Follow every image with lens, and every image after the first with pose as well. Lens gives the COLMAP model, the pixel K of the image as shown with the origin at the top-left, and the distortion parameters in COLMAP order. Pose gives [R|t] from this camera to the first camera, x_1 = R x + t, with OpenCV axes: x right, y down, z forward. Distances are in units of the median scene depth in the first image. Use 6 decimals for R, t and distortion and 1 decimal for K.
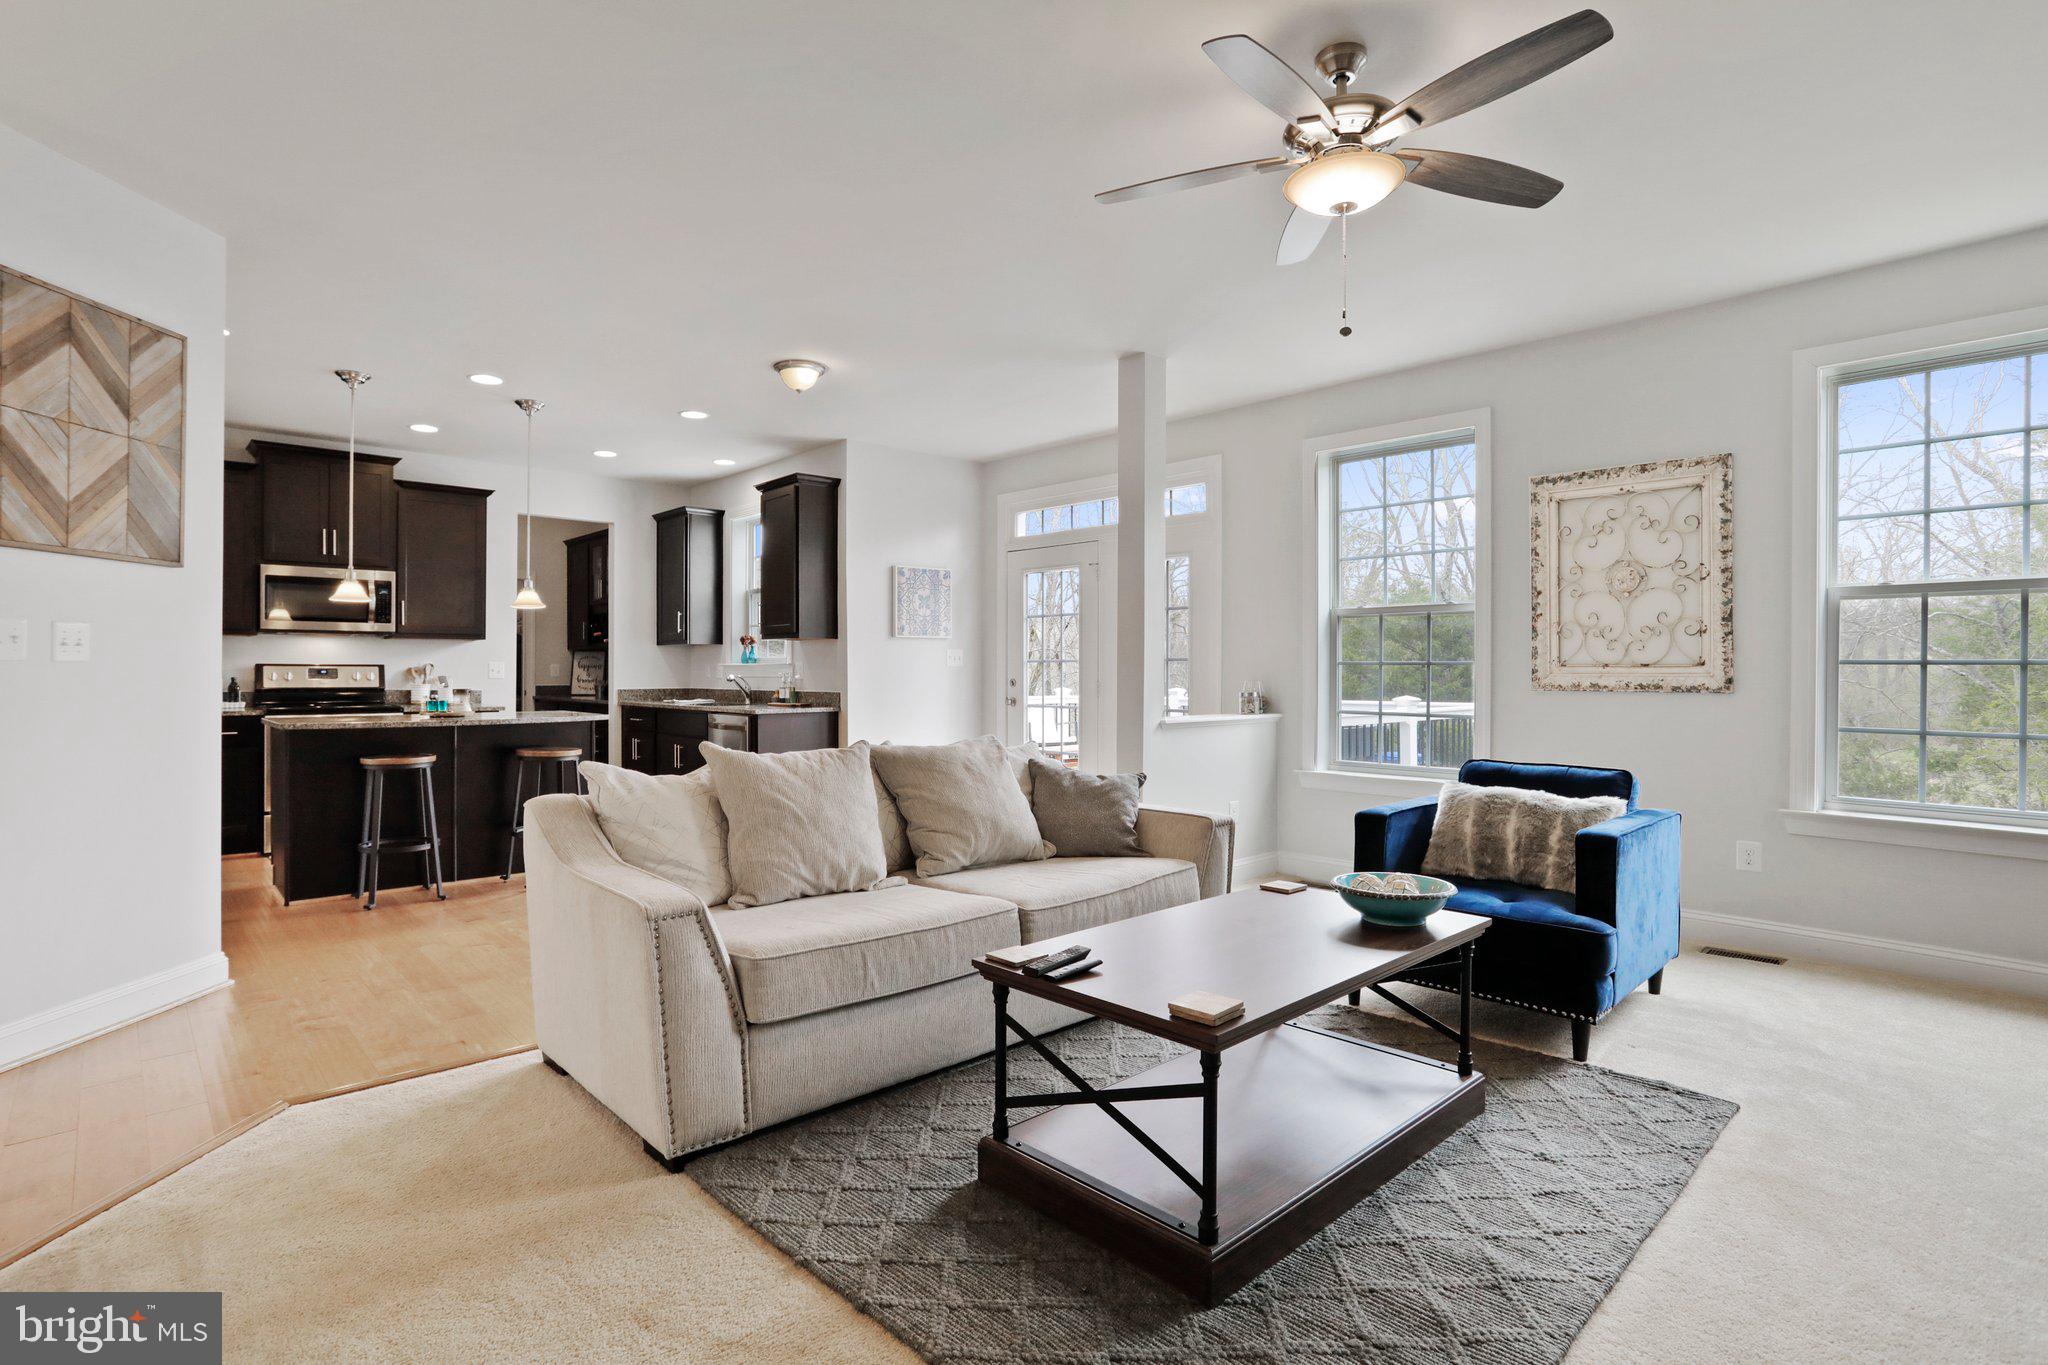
lens RADIAL K [[1012.5, 0, 1009.5], [0, 1012.5, 667.7], [0, 0, 1]] dist [0.001688, 0.000617]
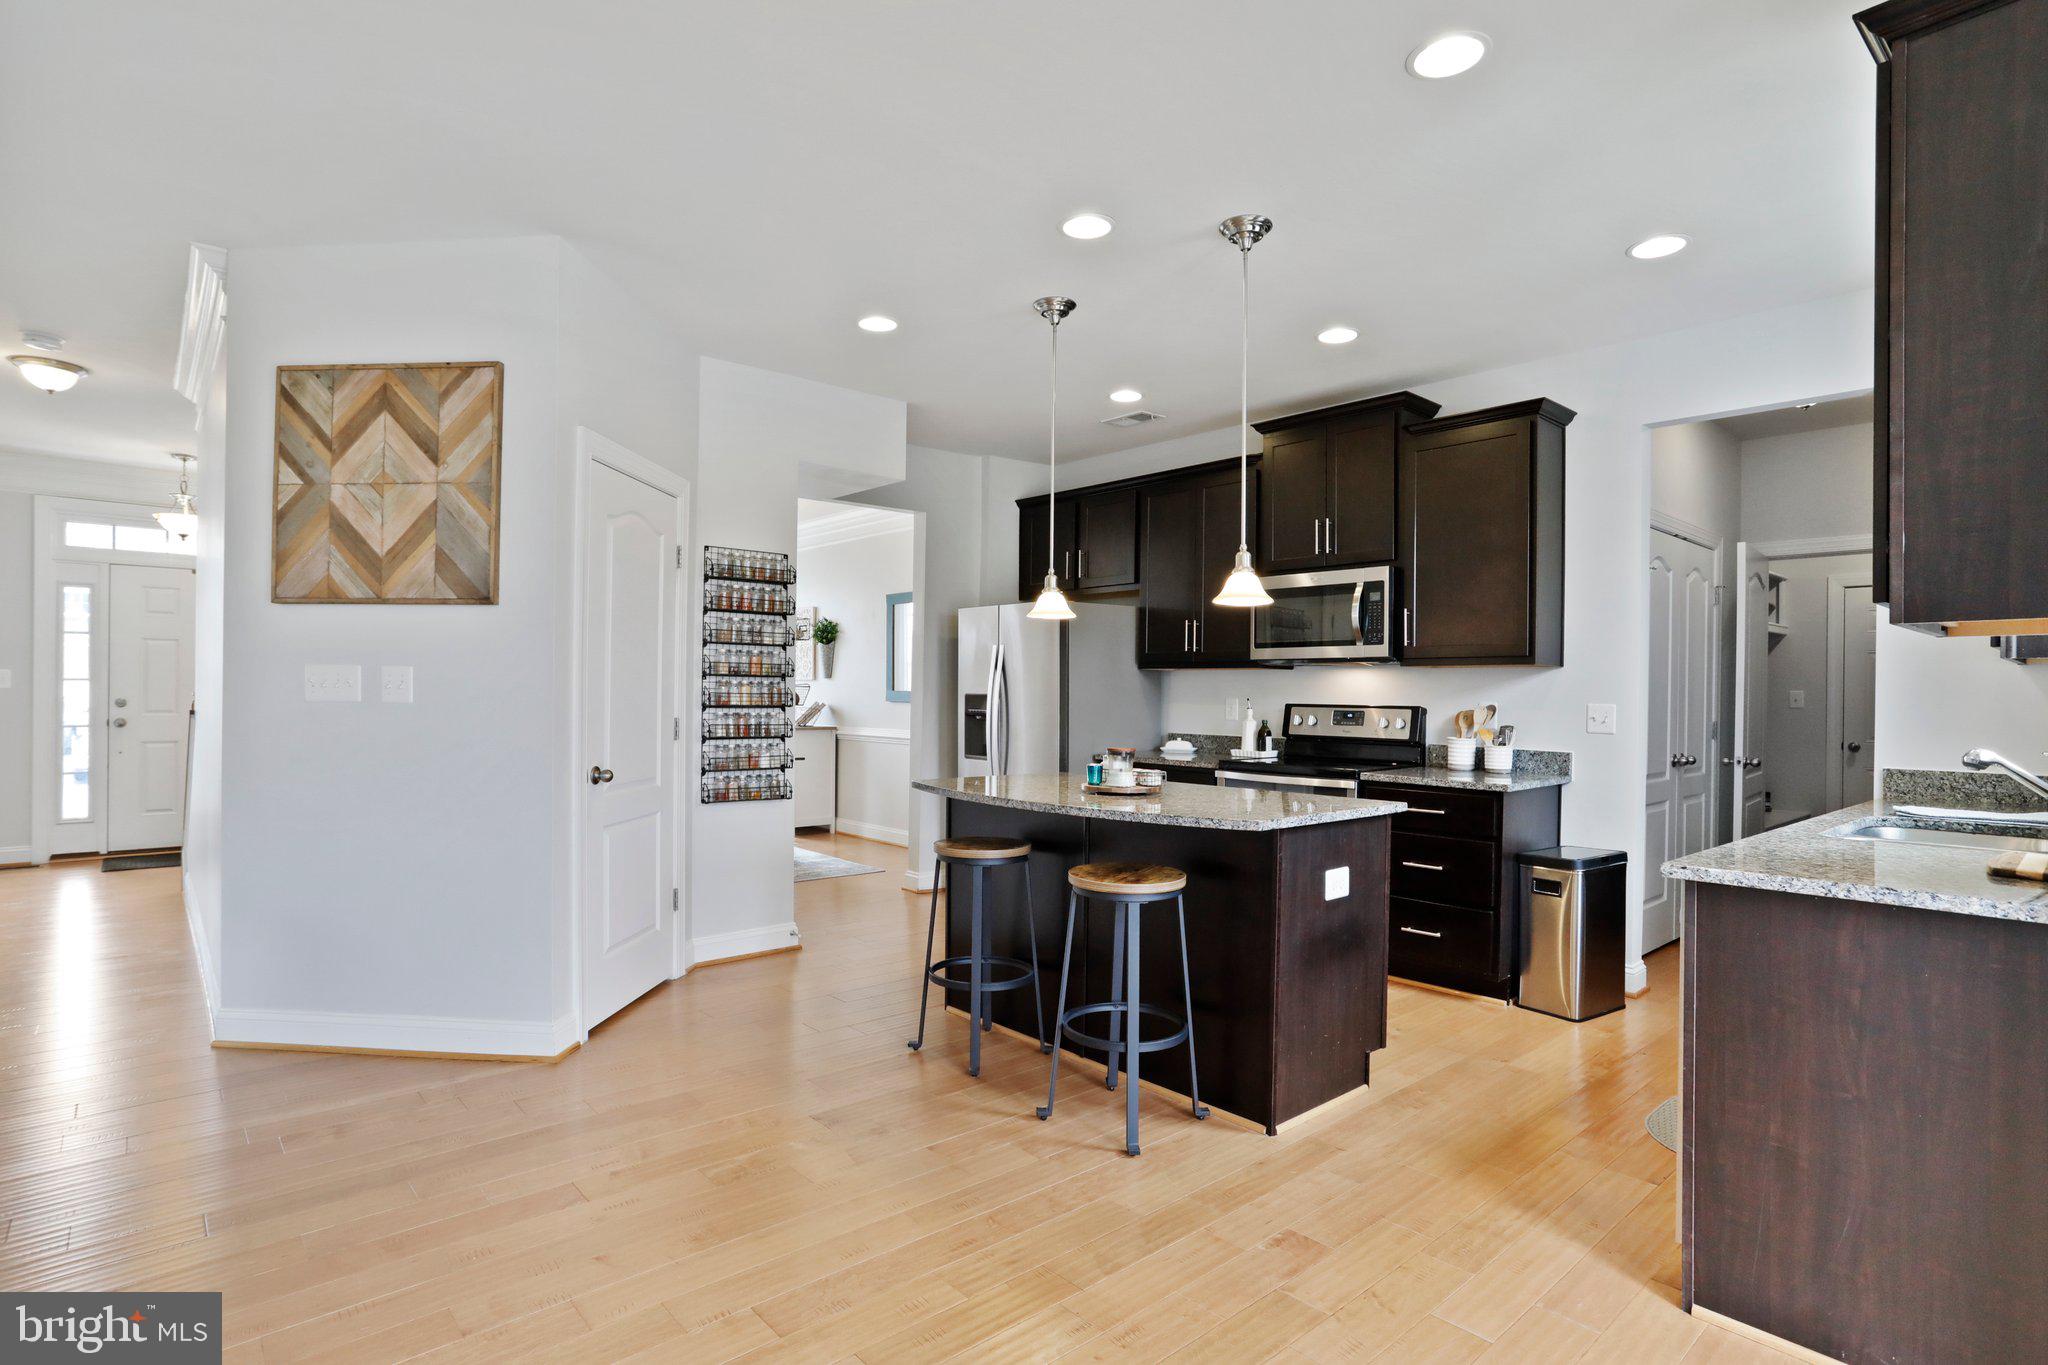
lens RADIAL K [[1024.5, 0, 975.1], [0, 1024.5, 692.9], [0, 0, 1]] dist [-0.001819, -0.000100]
pose [[-0.033529, -0.003824, -0.999430, 0.067918], [-0.007234, 0.999967, -0.003584, -0.007592], [0.999412, 0.007110, -0.033556, 0.748695]]
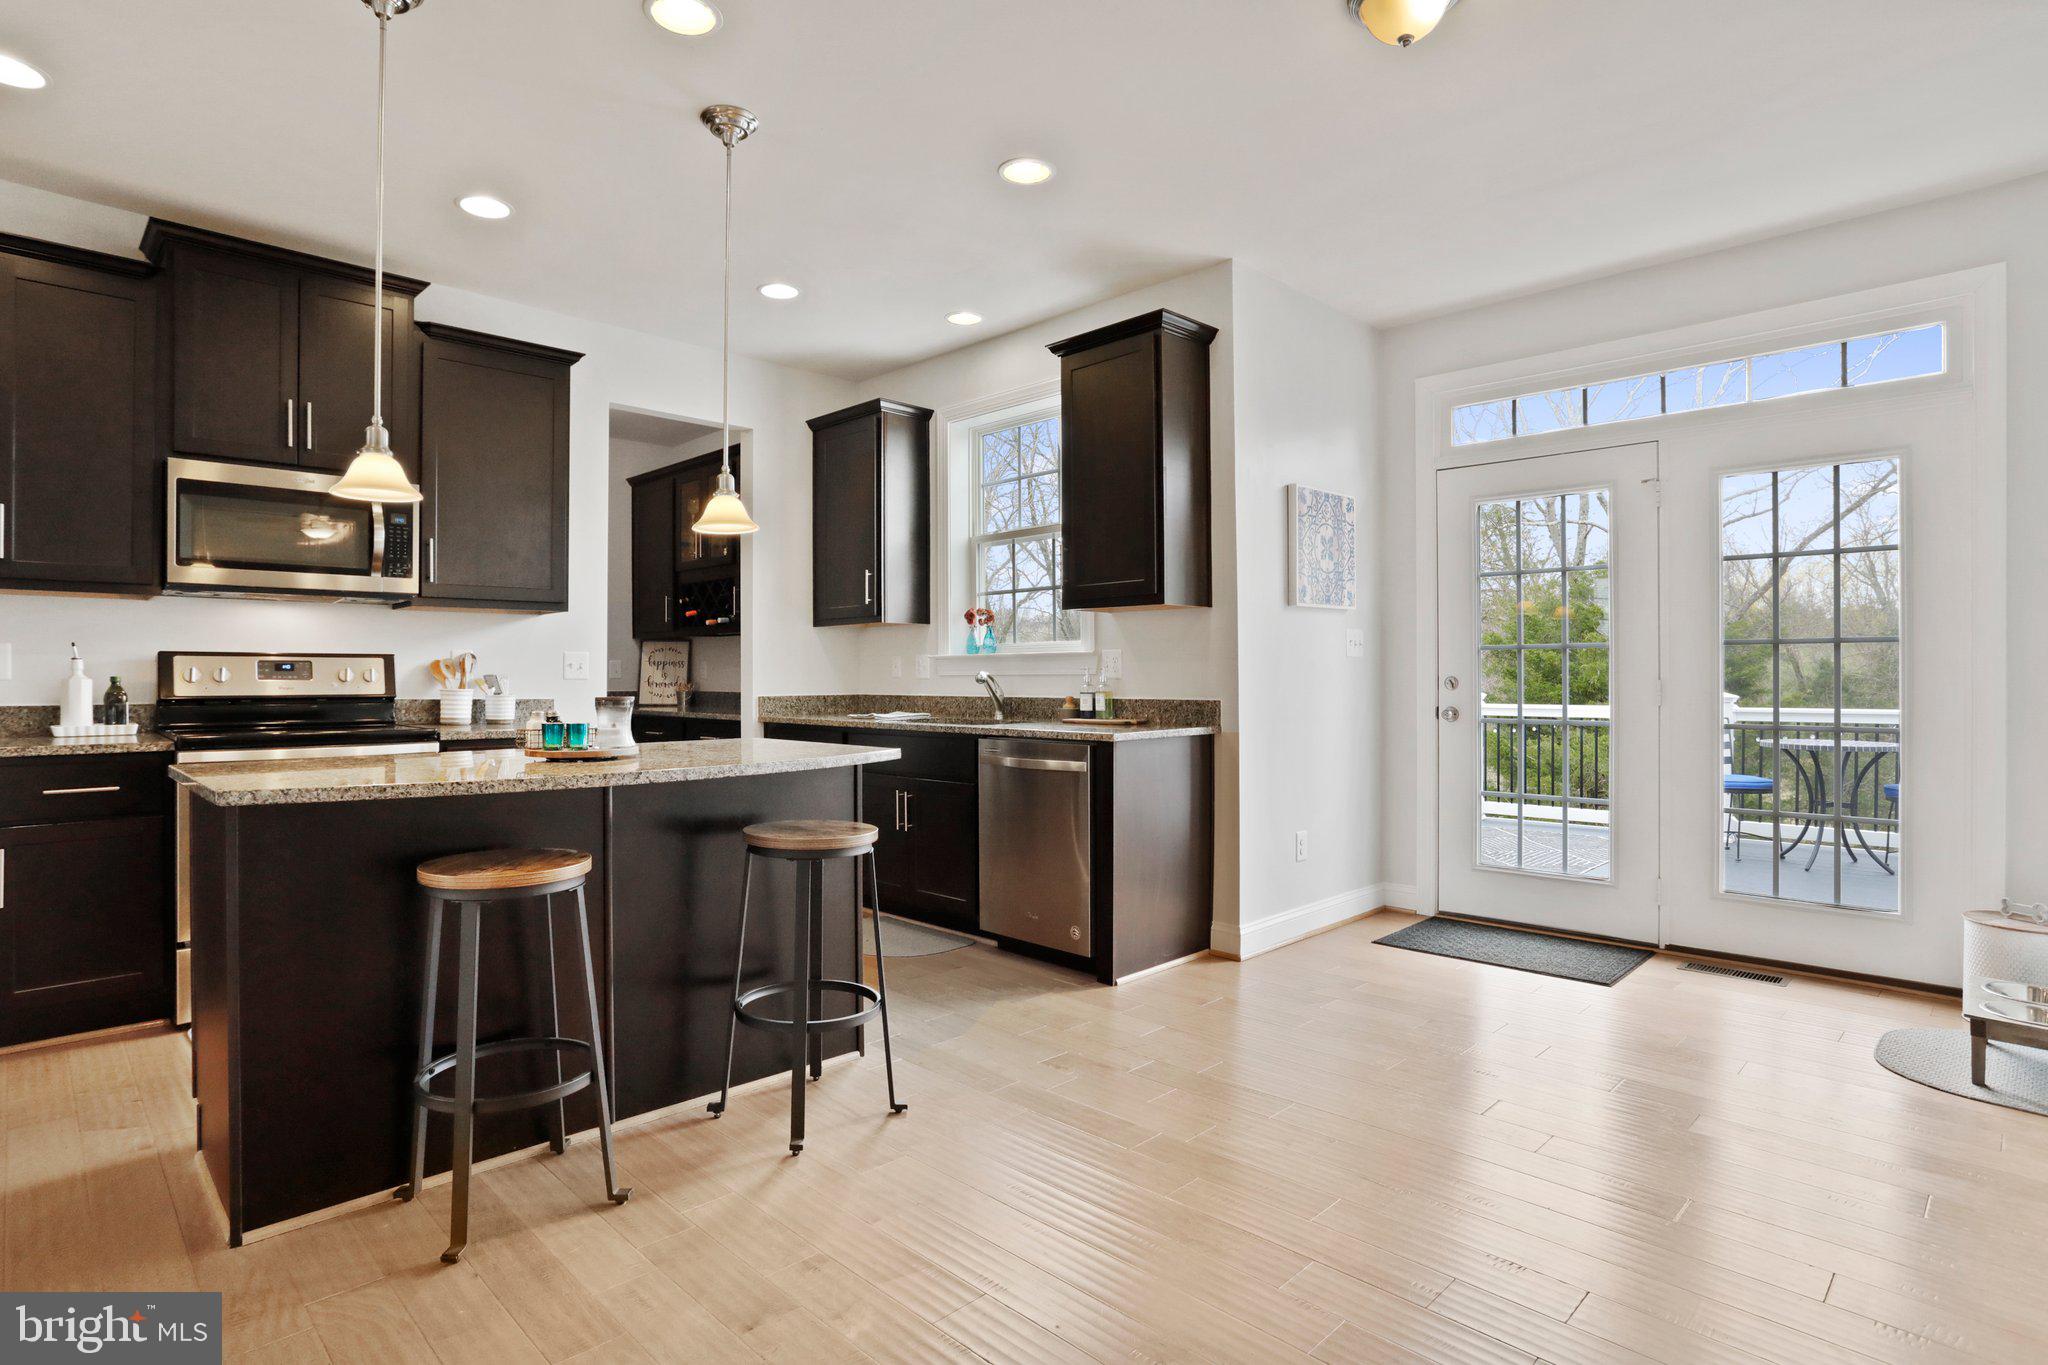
lens RADIAL K [[1064.1, 0, 1050.7], [0, 1064.1, 670.5], [0, 0, 1]] dist [-0.019347, 0.000462]
pose [[0.998188, -0.002734, 0.060105, -0.297266], [0.002756, 0.999996, -0.000281, 0.007271], [-0.060104, 0.000447, 0.998192, 0.405495]]
